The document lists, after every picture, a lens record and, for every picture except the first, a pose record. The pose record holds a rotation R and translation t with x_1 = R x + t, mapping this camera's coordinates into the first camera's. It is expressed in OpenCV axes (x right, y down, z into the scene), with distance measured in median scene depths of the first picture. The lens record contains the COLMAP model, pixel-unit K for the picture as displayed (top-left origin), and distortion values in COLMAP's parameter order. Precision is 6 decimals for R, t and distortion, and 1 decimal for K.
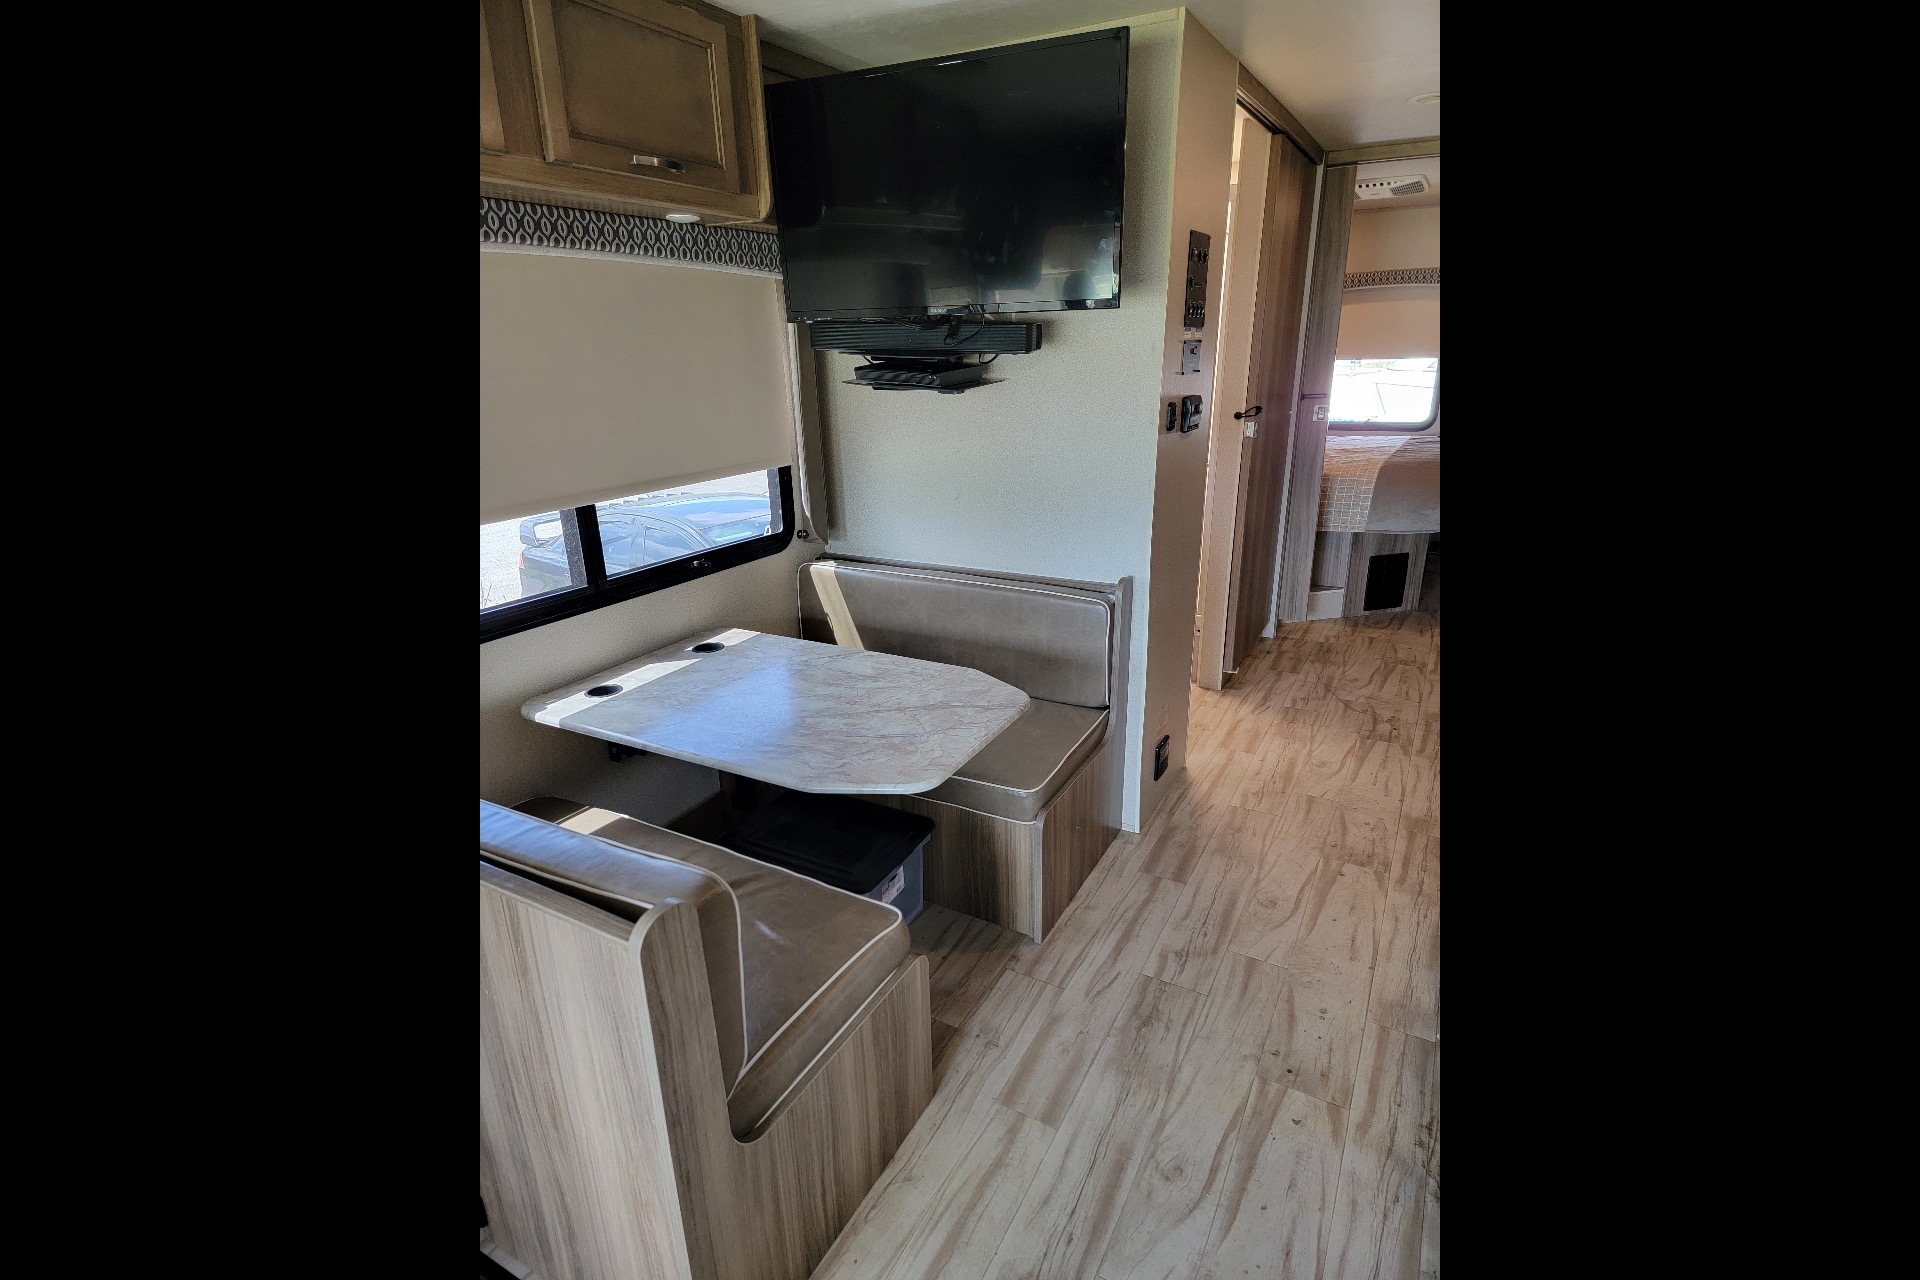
lens RADIAL K [[888.1, 0, 971.6], [0, 888.1, 649.5], [0, 0, 1]] dist [0.013139, -0.001090]
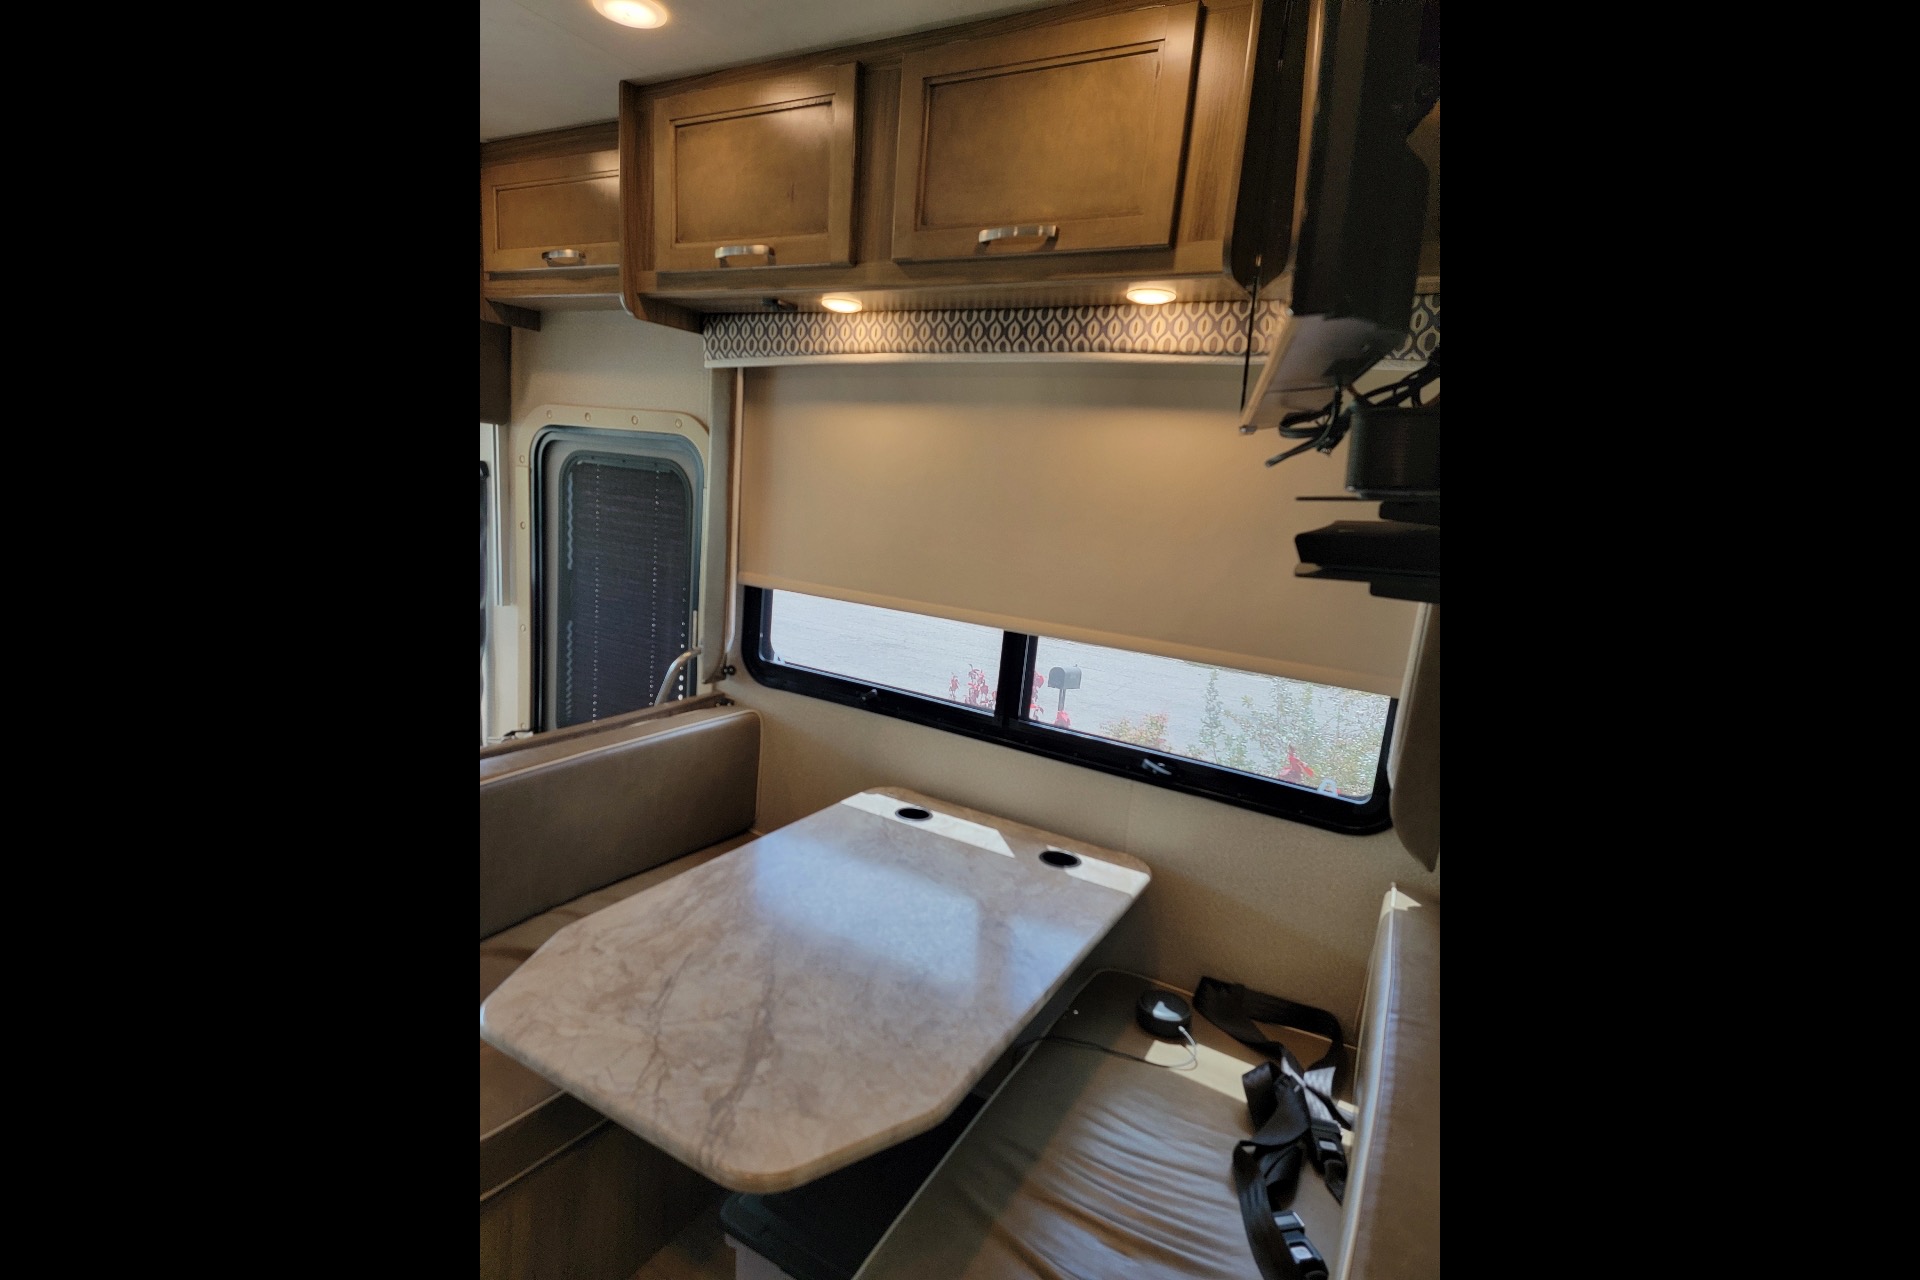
lens RADIAL K [[888.1, 0, 970.0], [0, 888.1, 647.8], [0, 0, 1]] dist [0.013139, -0.001090]
pose [[-0.039077, 0.209386, -0.977052, 0.438978], [-0.404222, 0.890908, 0.207092, -0.318169], [0.913826, 0.403038, 0.049824, 0.942371]]
